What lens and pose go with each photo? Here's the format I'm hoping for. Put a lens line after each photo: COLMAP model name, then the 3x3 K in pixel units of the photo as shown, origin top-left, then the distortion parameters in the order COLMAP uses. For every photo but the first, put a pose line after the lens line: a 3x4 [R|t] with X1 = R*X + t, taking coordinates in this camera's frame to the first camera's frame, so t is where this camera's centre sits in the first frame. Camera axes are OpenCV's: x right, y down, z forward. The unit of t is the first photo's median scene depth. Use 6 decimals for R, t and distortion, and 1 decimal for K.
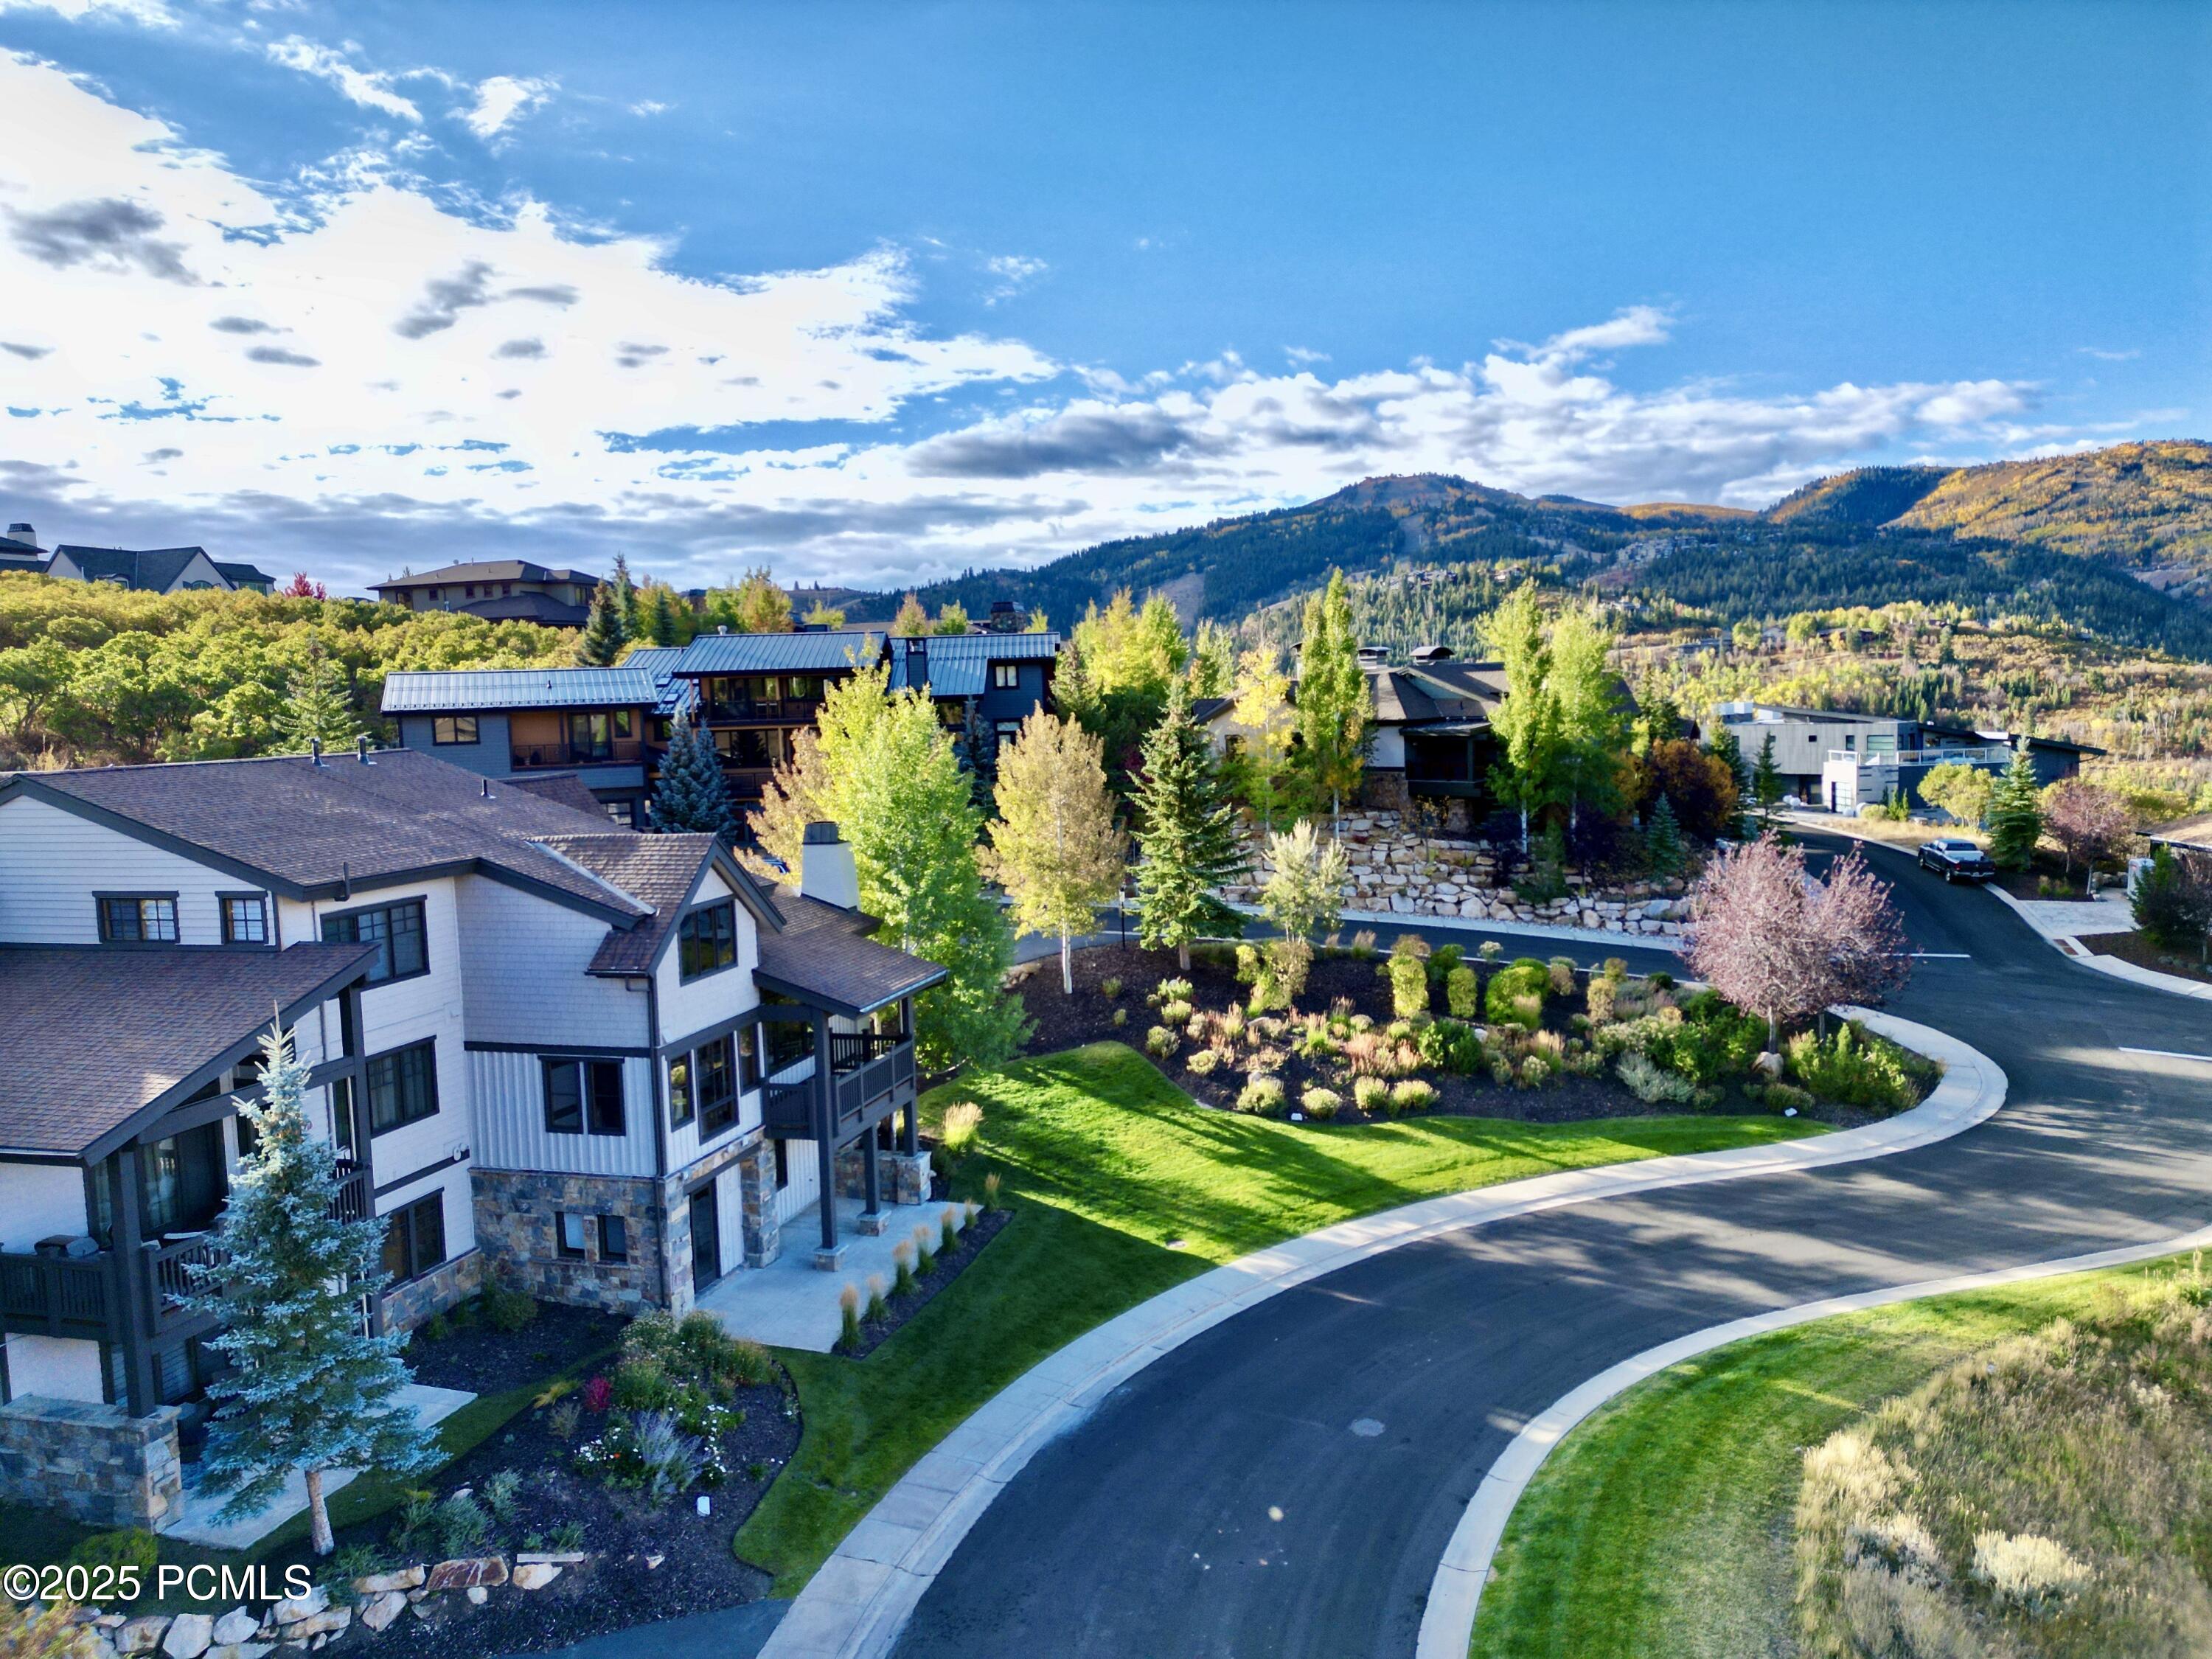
lens RADIAL K [[1539.5, 0, 1109.2], [0, 1539.5, 828.1], [0, 0, 1]] dist [0.101388, -0.095562]
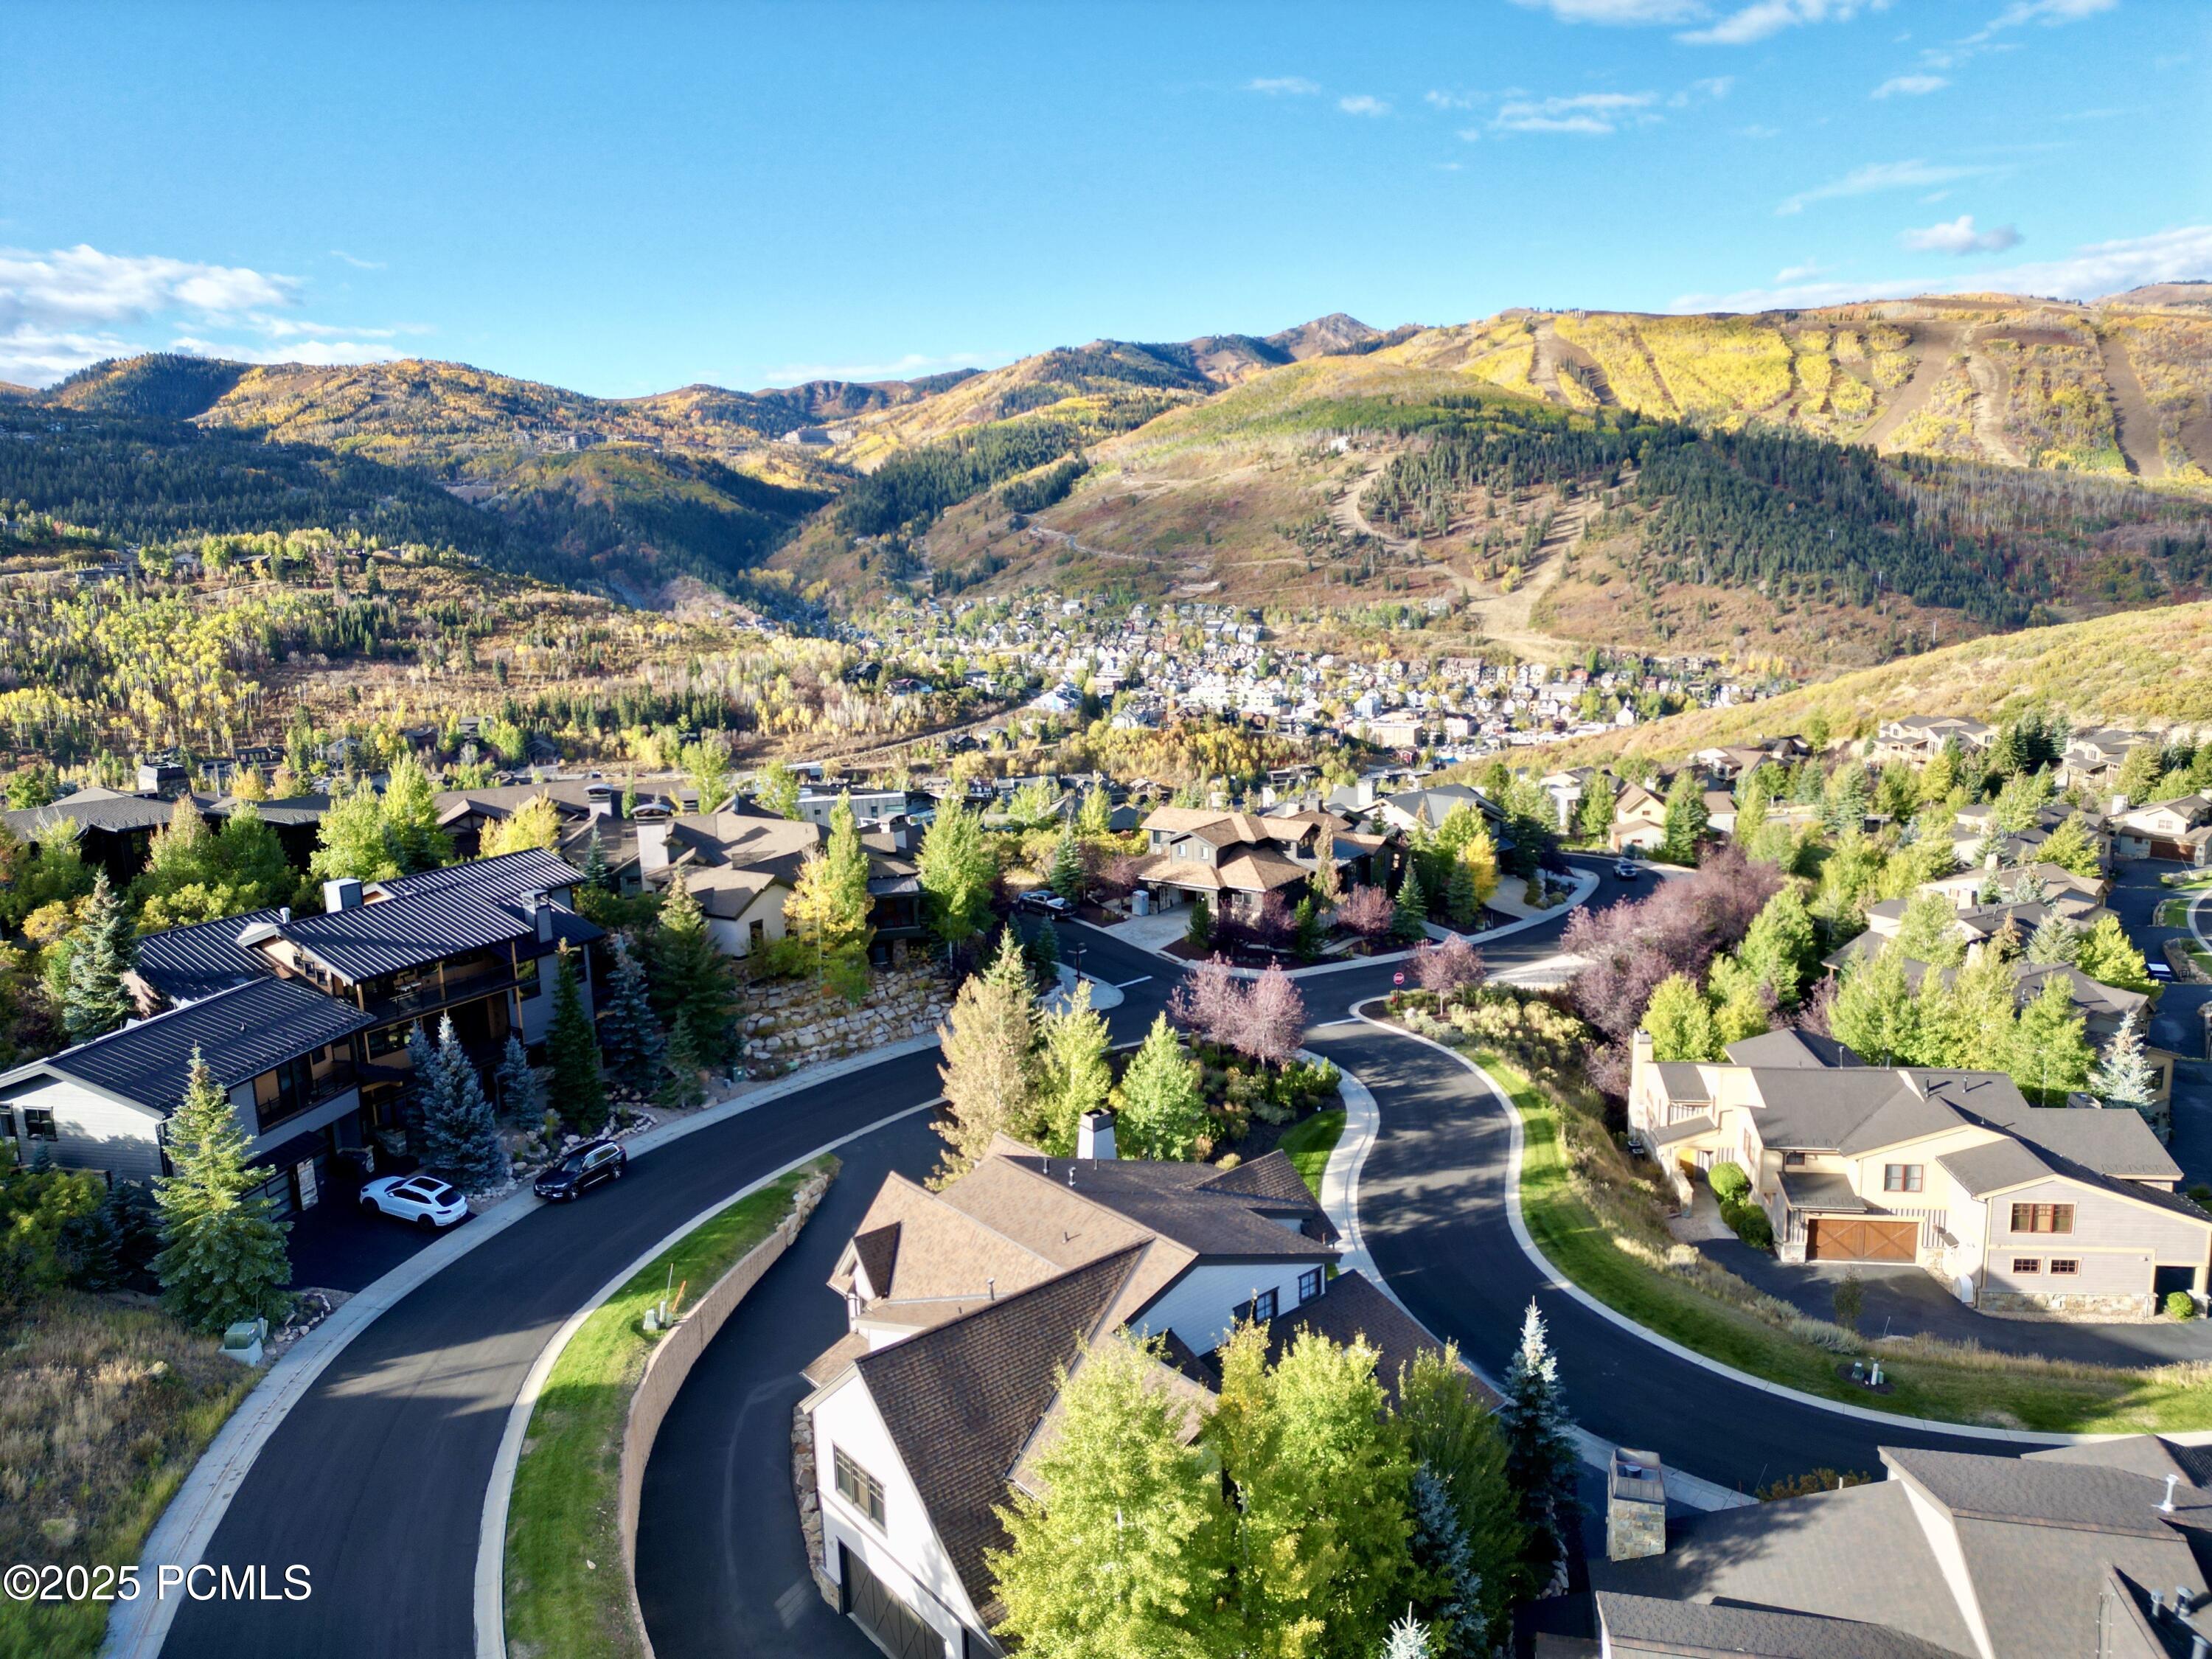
lens RADIAL K [[1539.5, 0, 1109.2], [0, 1539.5, 828.1], [0, 0, 1]] dist [0.101388, -0.095562]
pose [[0.557836, -0.140247, 0.818016, -1.298804], [0.086561, 0.990075, 0.110717, -0.420244], [-0.825425, 0.009046, 0.564439, 0.133280]]
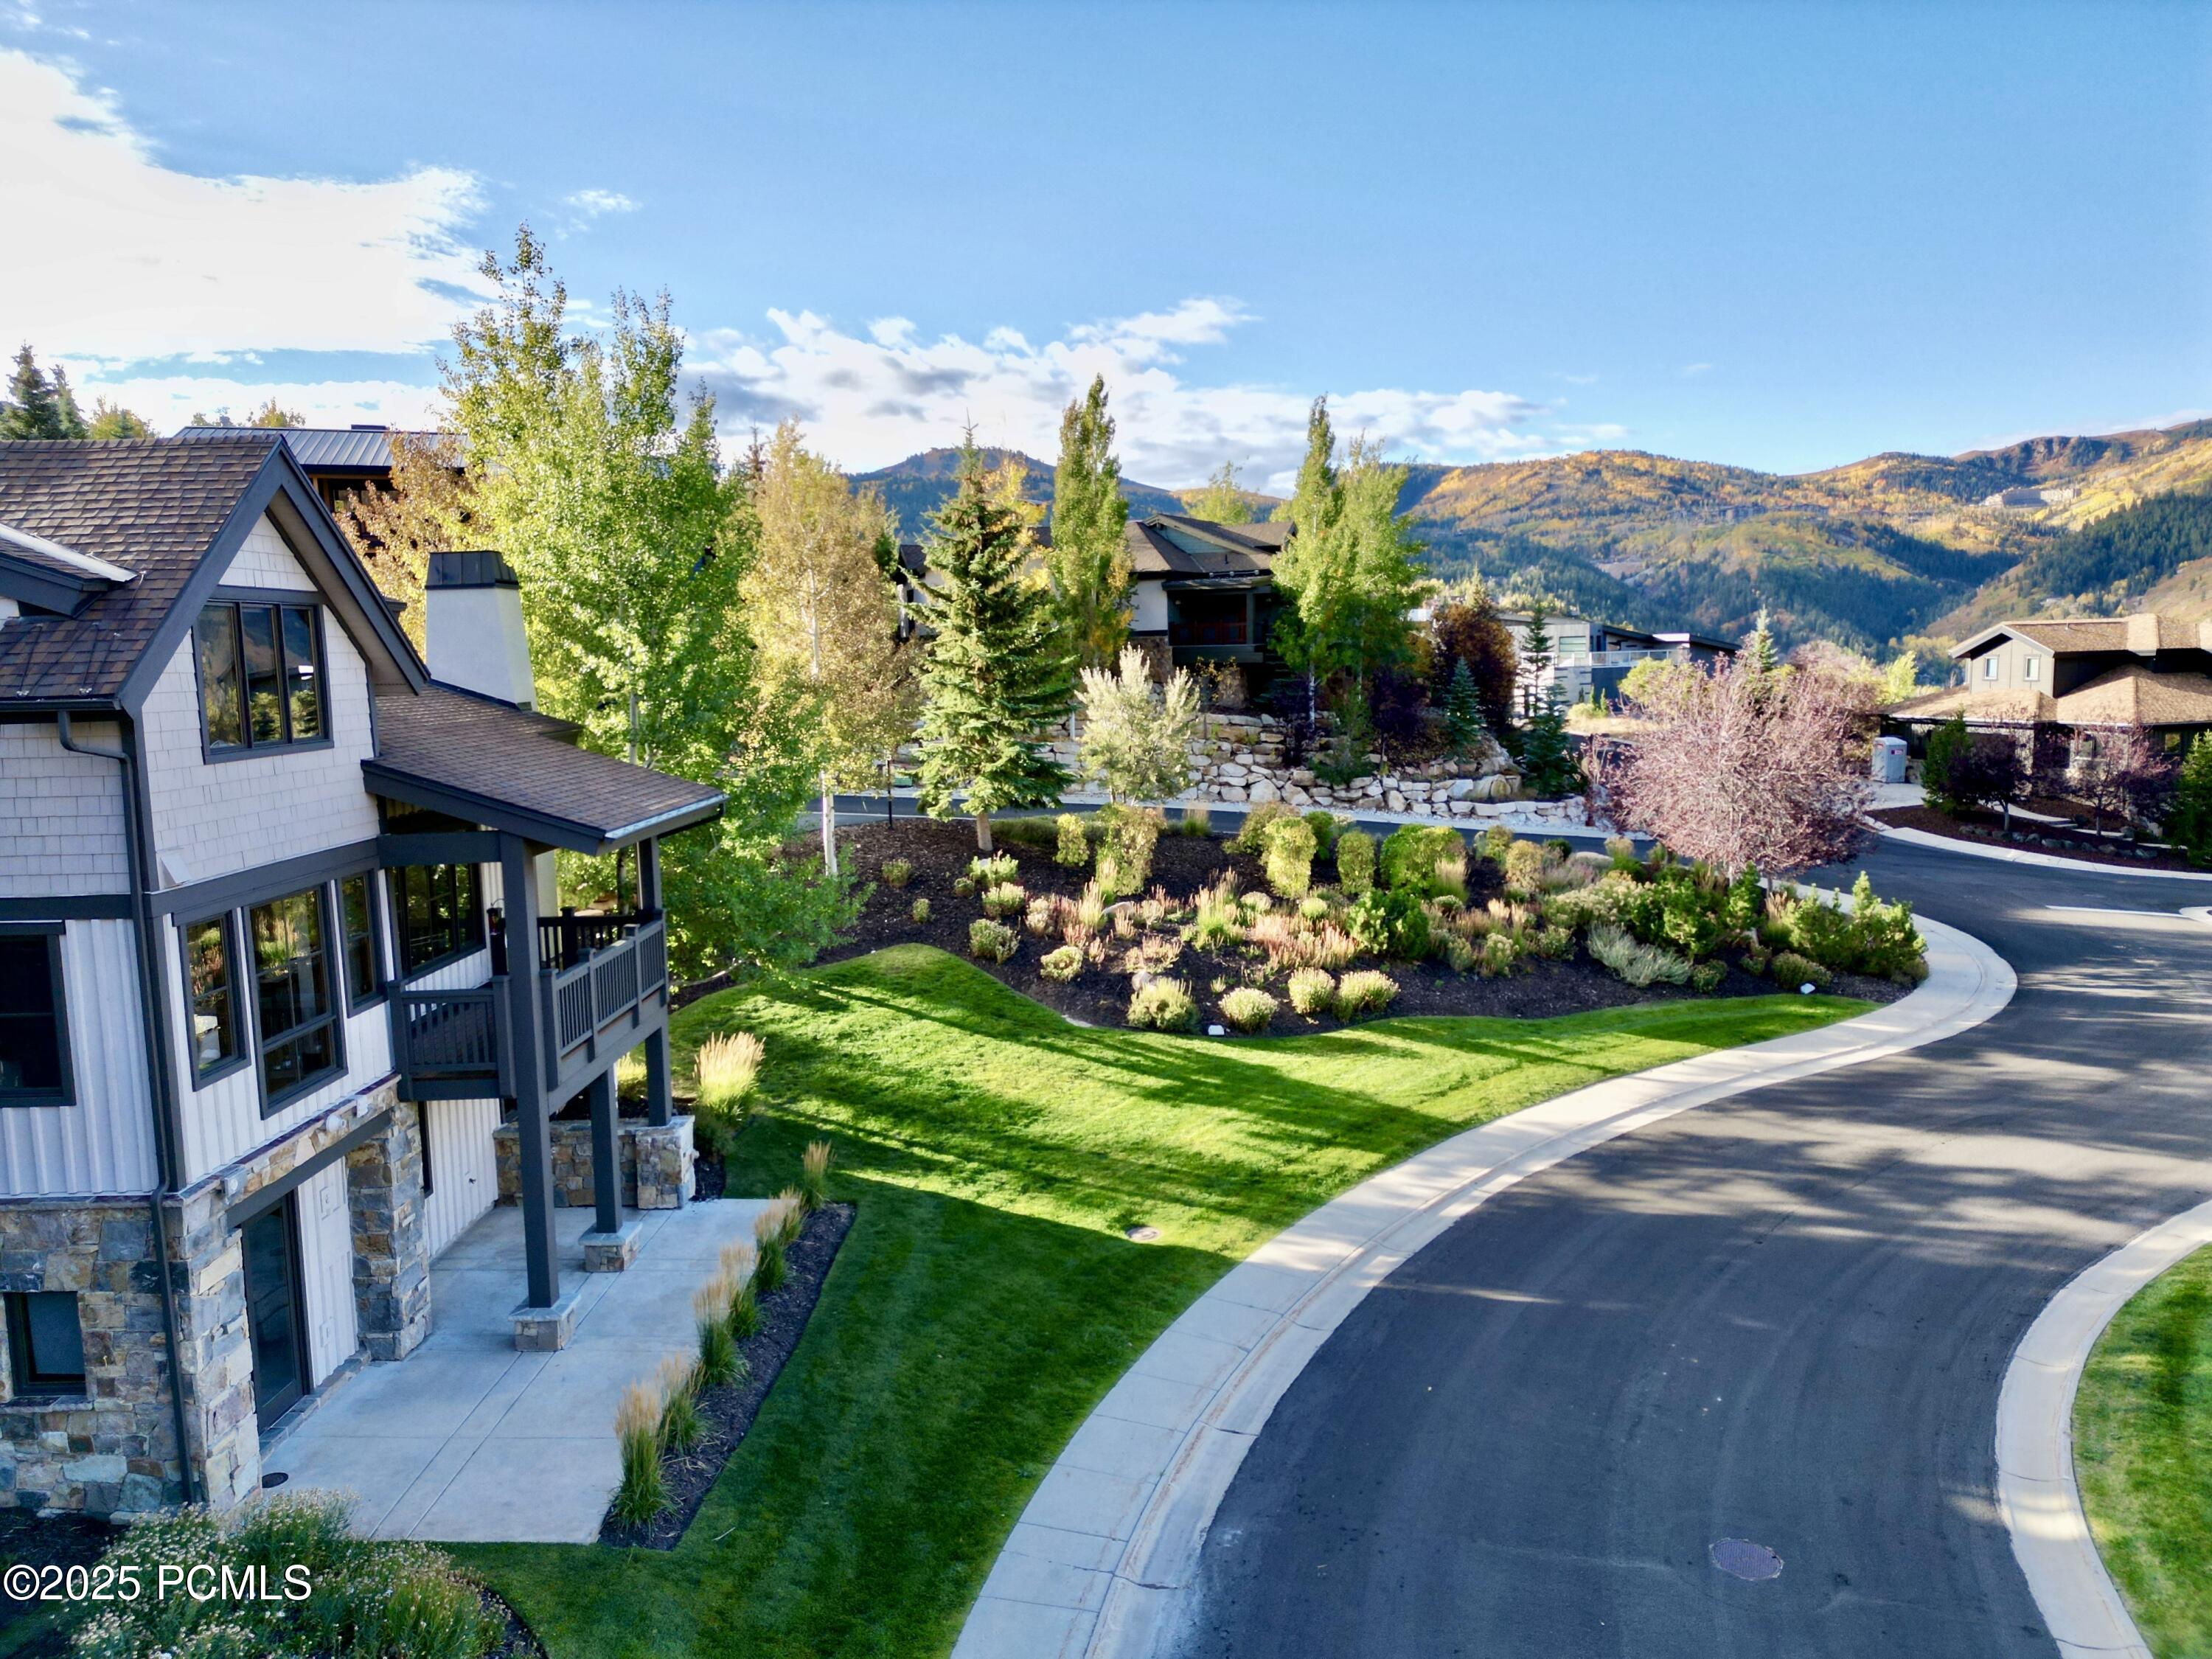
lens RADIAL K [[1539.5, 0, 1109.2], [0, 1539.5, 828.1], [0, 0, 1]] dist [0.101388, -0.095562]
pose [[0.962408, -0.020974, 0.270795, -0.111666], [0.016149, 0.999669, 0.020034, 0.085966], [-0.271126, -0.014908, 0.962428, 0.370507]]
